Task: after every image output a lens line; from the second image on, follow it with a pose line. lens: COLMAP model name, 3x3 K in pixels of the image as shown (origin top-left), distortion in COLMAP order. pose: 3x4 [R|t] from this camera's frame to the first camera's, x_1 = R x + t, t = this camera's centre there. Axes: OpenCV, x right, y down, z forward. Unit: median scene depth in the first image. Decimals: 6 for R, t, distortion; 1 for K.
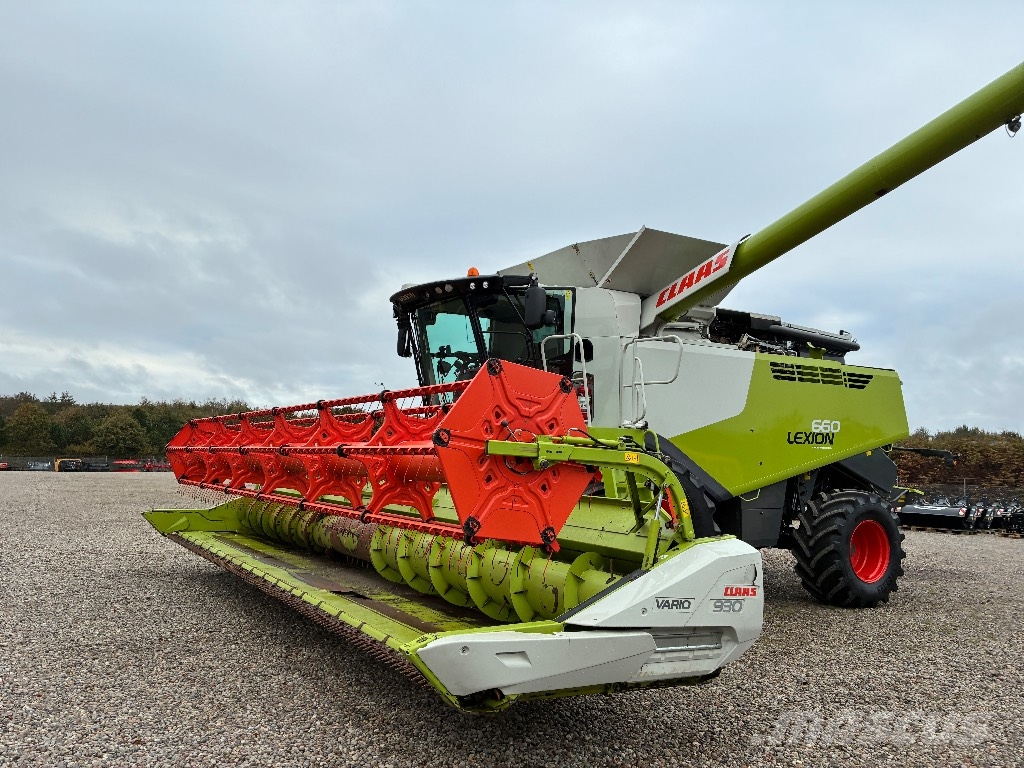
lens RADIAL K [[787.2, 0, 515.0], [0, 787.2, 382.7], [0, 0, 1]] dist [0.013791, 0.003252]
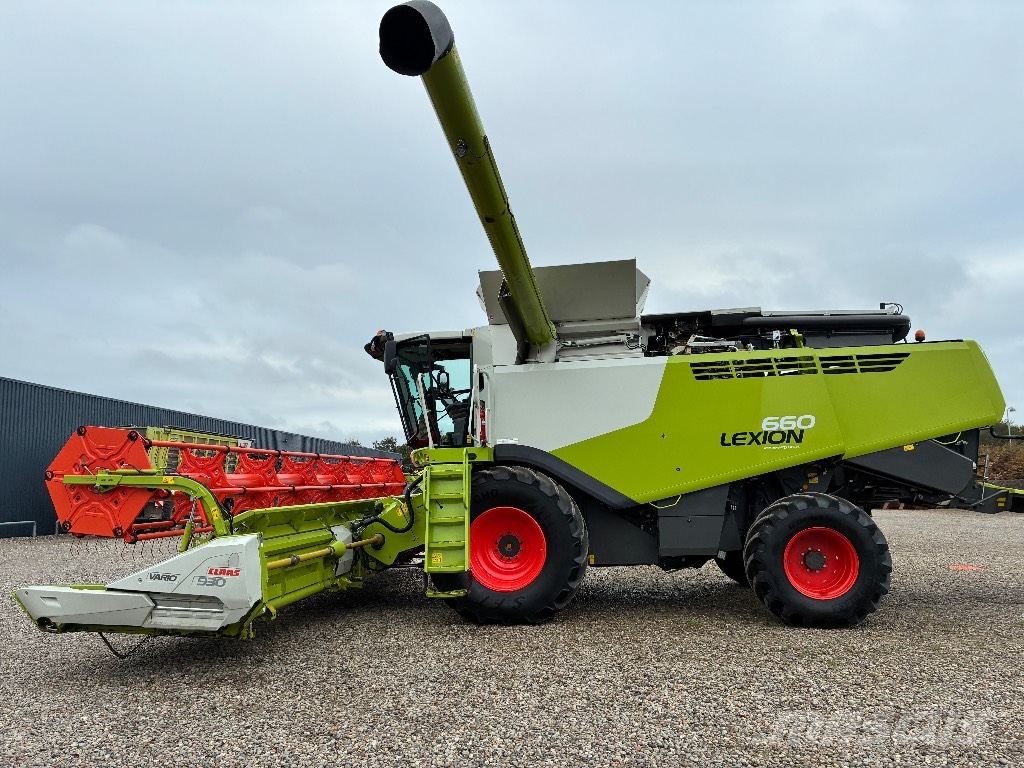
lens RADIAL K [[784.6, 0, 509.5], [0, 784.6, 387.2], [0, 0, 1]] dist [0.046803, -0.049490]
pose [[0.771328, -0.117411, -0.625514, 0.842729], [0.105581, 0.992823, -0.056163, 0.037676], [0.627620, -0.022723, 0.778189, 0.124208]]
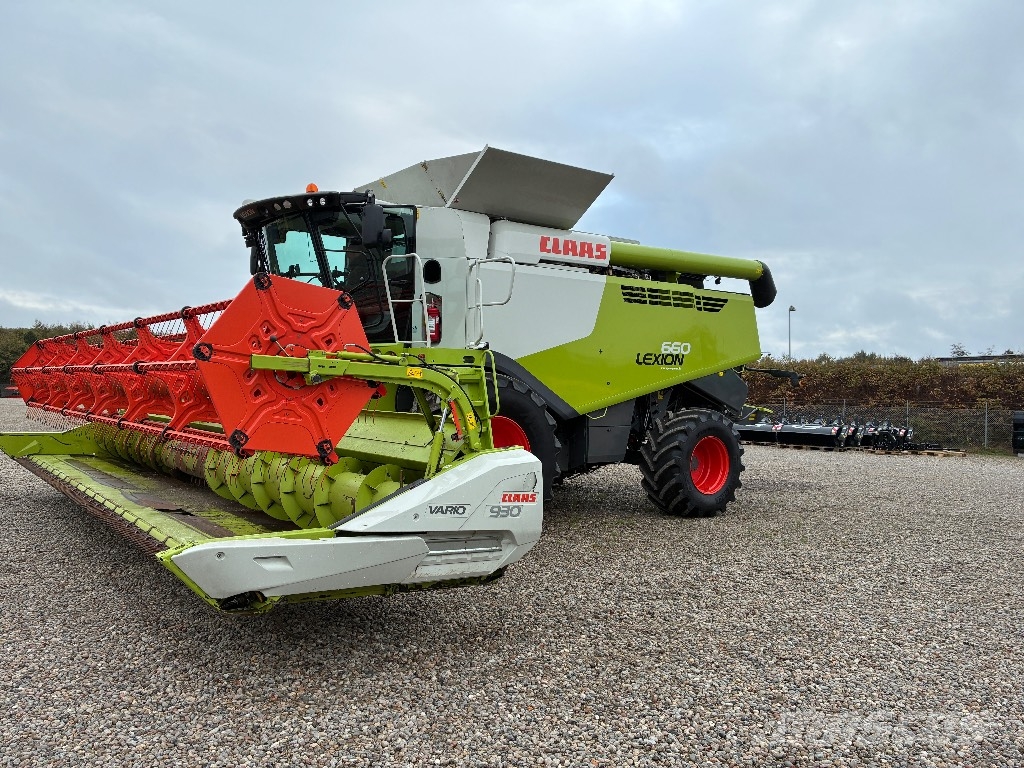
lens RADIAL K [[784.6, 0, 509.5], [0, 784.6, 387.2], [0, 0, 1]] dist [0.046803, -0.049490]
pose [[0.995706, -0.003242, 0.092514, 0.092988], [-0.006013, 0.995011, 0.099583, 0.005725], [-0.092376, -0.099711, 0.990719, -0.016757]]
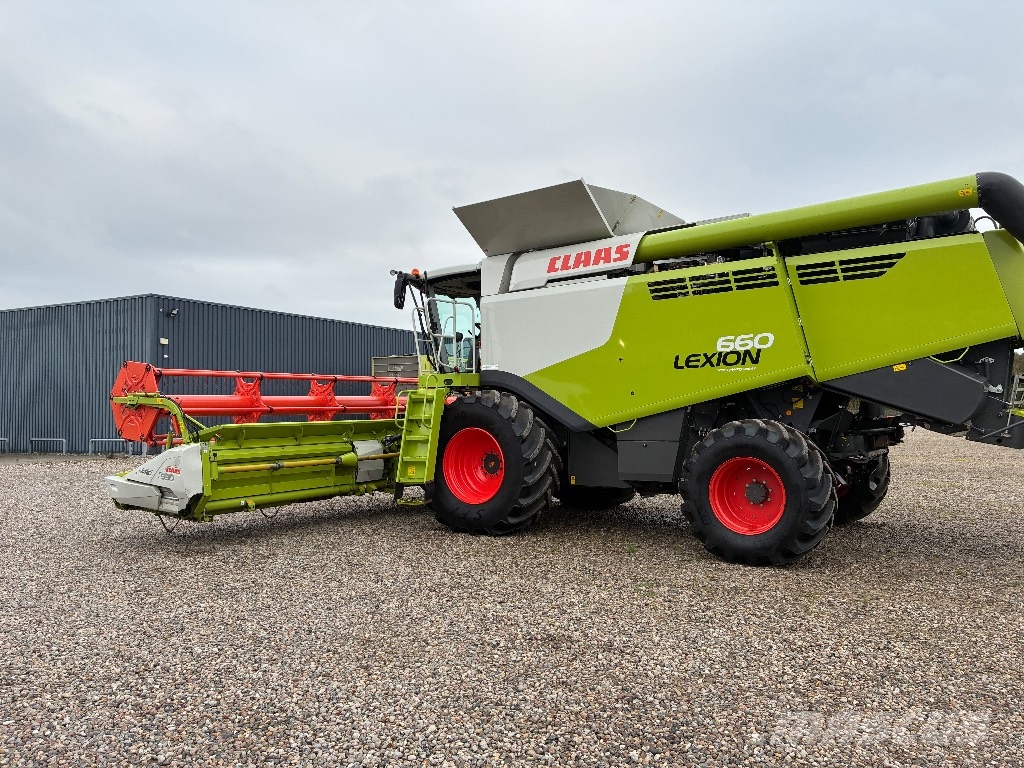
lens RADIAL K [[783.1, 0, 521.7], [0, 783.1, 379.5], [0, 0, 1]] dist [0.092162, -0.124394]
pose [[0.406449, -0.062665, -0.911522, 1.224396], [0.116037, 0.993107, -0.016533, 0.094318], [0.906275, -0.099051, 0.410919, 0.536160]]
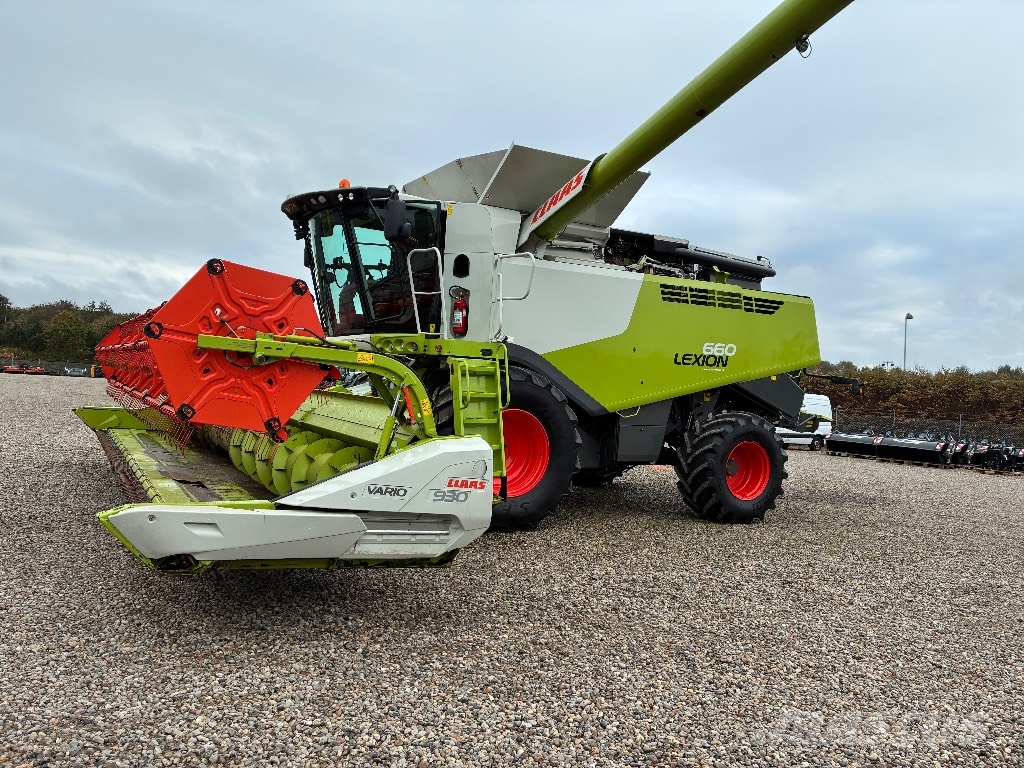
lens RADIAL K [[785.0, 0, 523.5], [0, 785.0, 381.7], [0, 0, 1]] dist [0.050051, -0.053340]
pose [[0.998687, 0.036009, -0.036435, 0.211240], [-0.032381, 0.994884, 0.095694, 0.009068], [0.039695, -0.094388, 0.994744, -0.033994]]
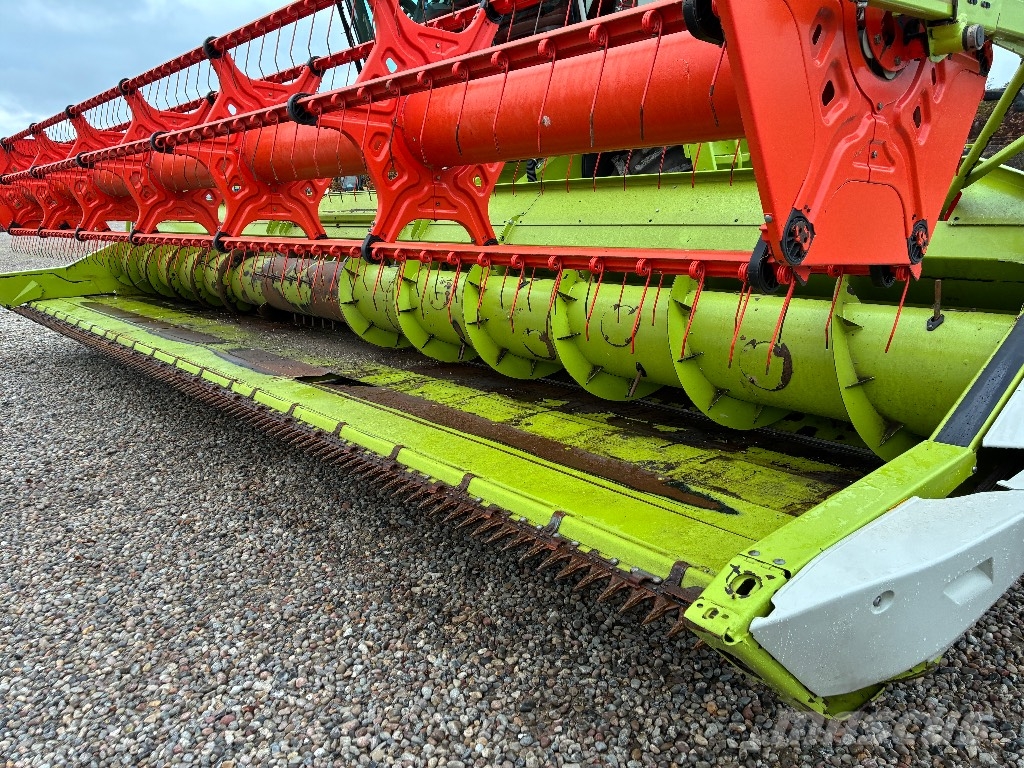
lens RADIAL K [[784.6, 0, 509.5], [0, 784.6, 387.2], [0, 0, 1]] dist [0.046803, -0.049490]
pose [[0.986511, -0.128116, 0.101891, -0.103483], [0.083841, 0.930067, 0.357694, 0.050922], [-0.140592, -0.344327, 0.928263, 0.314562]]
